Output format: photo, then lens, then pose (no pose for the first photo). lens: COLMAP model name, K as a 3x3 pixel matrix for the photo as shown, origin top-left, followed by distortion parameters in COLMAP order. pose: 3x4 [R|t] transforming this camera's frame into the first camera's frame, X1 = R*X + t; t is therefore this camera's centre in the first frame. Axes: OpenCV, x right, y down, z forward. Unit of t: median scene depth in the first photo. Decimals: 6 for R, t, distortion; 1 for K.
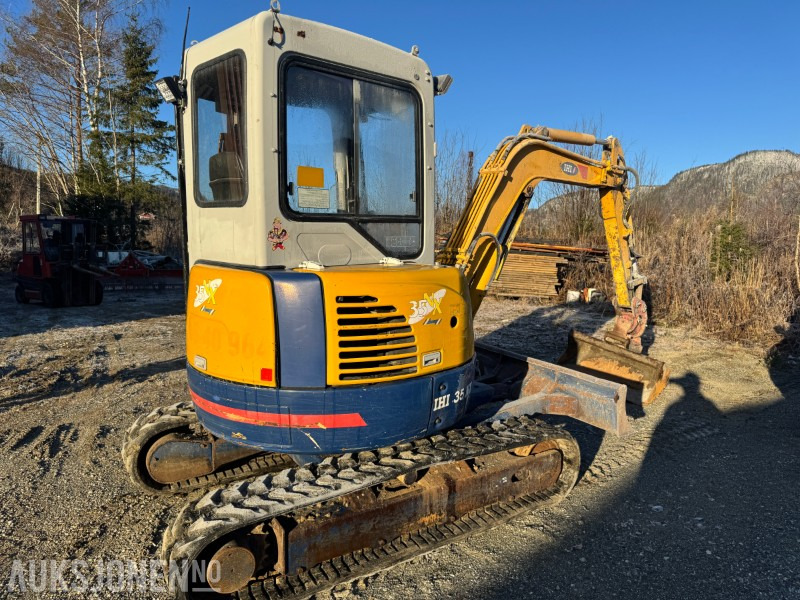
lens RADIAL K [[543.3, 0, 400.0], [0, 543.3, 300.0], [0, 0, 1]] dist [0.007218, -0.026414]
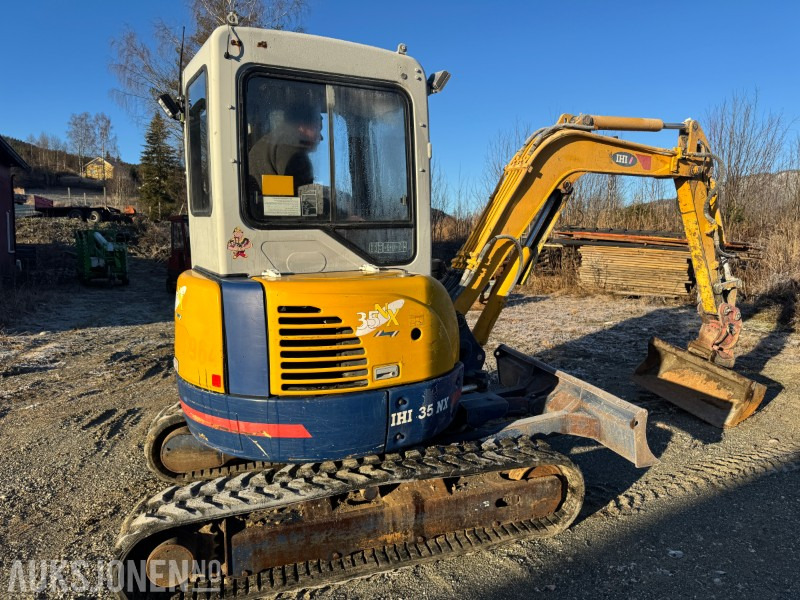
lens RADIAL K [[544.3, 0, 400.0], [0, 544.3, 300.0], [0, 0, 1]] dist [-0.009721, -0.003215]
pose [[0.972496, 0.019179, -0.232128, 0.276737], [-0.016668, 0.999779, 0.012774, -0.029278], [0.232321, -0.008553, 0.972601, 0.068134]]
